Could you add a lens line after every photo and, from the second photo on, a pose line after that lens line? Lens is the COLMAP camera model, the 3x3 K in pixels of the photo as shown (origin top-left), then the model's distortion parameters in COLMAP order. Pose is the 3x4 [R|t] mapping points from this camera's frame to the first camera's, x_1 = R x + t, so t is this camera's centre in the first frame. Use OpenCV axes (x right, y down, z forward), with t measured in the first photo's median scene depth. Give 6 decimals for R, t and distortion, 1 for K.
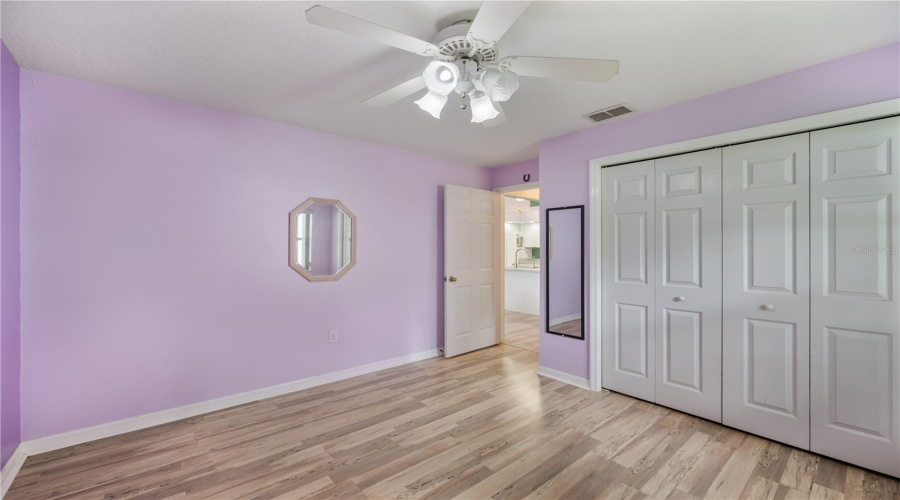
lens RADIAL K [[409.9, 0, 450.4], [0, 409.9, 249.9], [0, 0, 1]] dist [0.000995, -0.000049]
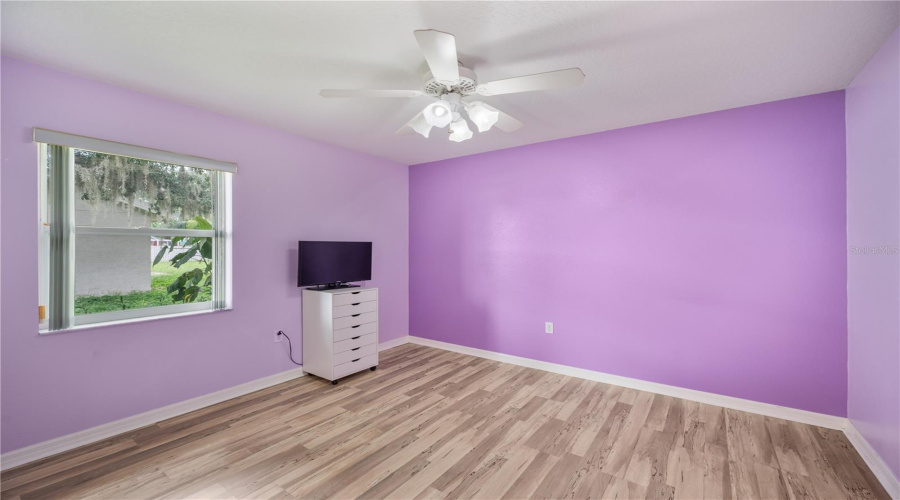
lens RADIAL K [[409.9, 0, 450.4], [0, 409.9, 249.9], [0, 0, 1]] dist [0.000995, -0.000049]
pose [[-0.977658, 0.000954, -0.210198, 0.252038], [-0.000121, 0.999987, 0.005101, 0.003066], [0.210200, 0.005012, -0.977646, 1.870689]]
